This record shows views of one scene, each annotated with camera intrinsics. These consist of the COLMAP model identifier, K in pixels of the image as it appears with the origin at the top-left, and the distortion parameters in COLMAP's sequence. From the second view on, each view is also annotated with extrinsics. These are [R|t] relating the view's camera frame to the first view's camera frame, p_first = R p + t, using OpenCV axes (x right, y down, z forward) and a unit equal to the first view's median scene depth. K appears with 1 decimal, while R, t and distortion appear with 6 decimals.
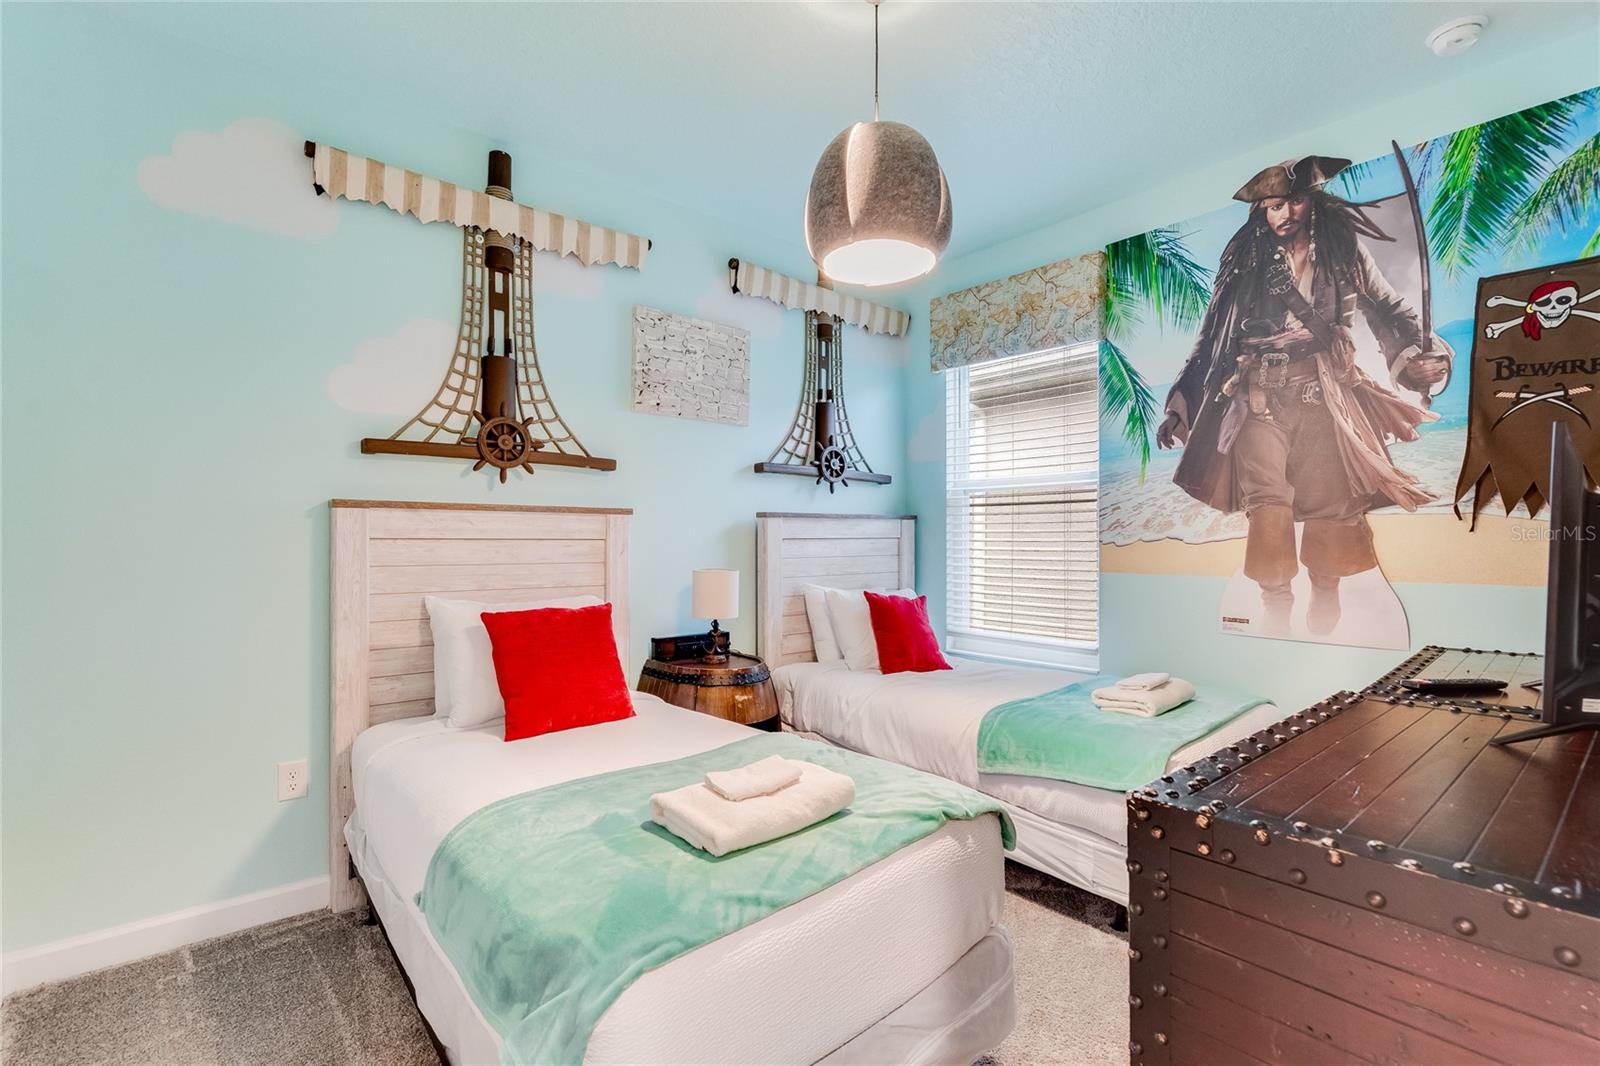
lens RADIAL K [[725.9, 0, 800.3], [0, 725.9, 547.8], [0, 0, 1]] dist [-0.000269, 0.000446]
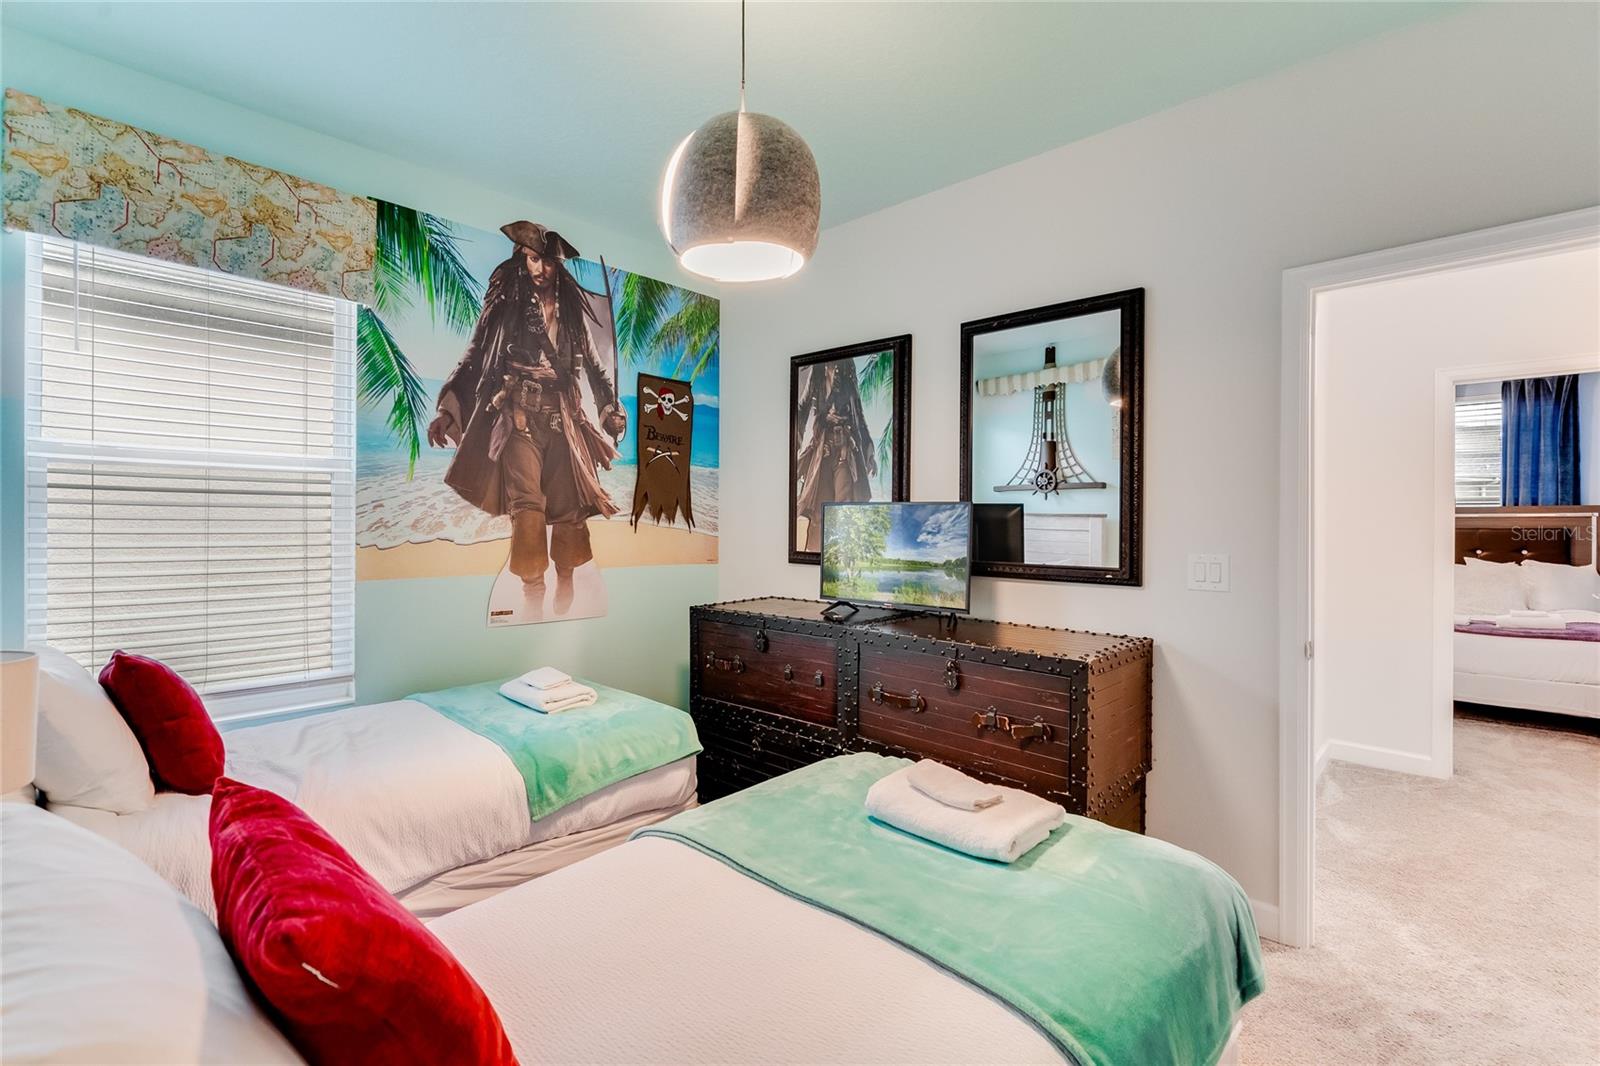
lens RADIAL K [[725.9, 0, 800.3], [0, 725.9, 547.8], [0, 0, 1]] dist [-0.000269, 0.000446]
pose [[-0.106772, -0.019034, 0.994101, -0.560399], [0.022602, 0.999512, 0.021565, -0.013404], [-0.994027, 0.024772, -0.106290, 0.685283]]
